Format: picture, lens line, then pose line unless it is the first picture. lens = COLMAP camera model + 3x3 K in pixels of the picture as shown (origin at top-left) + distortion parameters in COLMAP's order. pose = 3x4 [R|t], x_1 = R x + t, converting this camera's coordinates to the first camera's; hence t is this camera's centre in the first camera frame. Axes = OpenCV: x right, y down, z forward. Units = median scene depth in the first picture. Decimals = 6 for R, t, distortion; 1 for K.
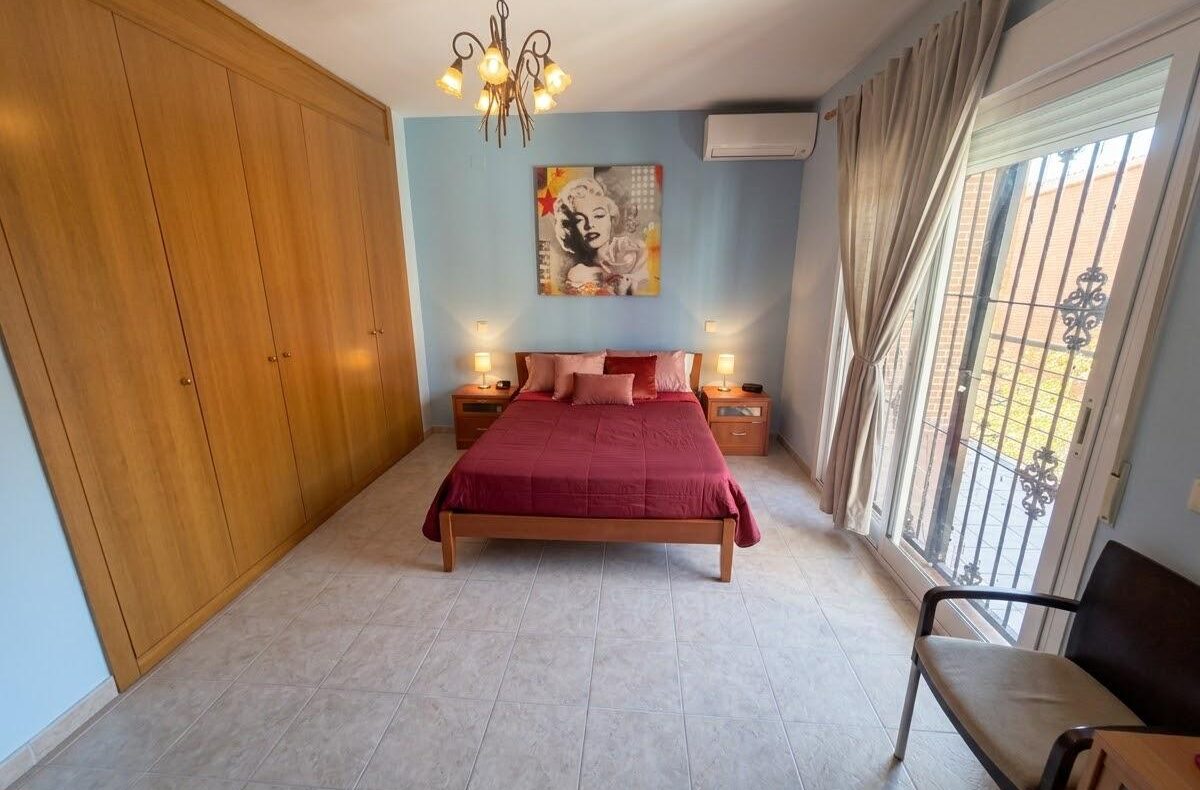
lens RADIAL K [[479.9, 0, 600.0], [0, 479.9, 395.0], [0, 0, 1]] dist [-0.001582, -0.000633]
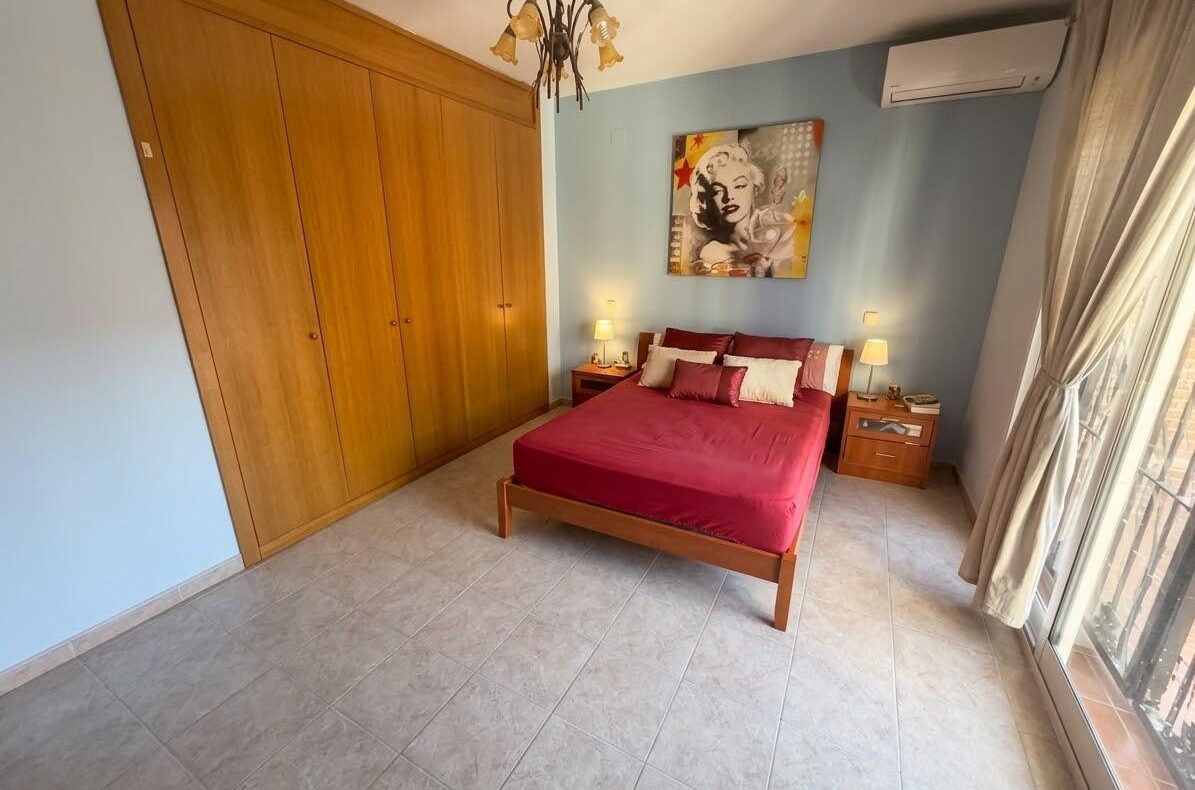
lens RADIAL K [[477.9, 0, 597.5], [0, 477.9, 395.0], [0, 0, 1]] dist [-0.001582, -0.000633]
pose [[0.911608, 0.119989, -0.393158, 0.153576], [-0.105202, 0.992697, 0.059035, -0.014315], [0.397371, -0.012456, 0.917574, 0.082174]]
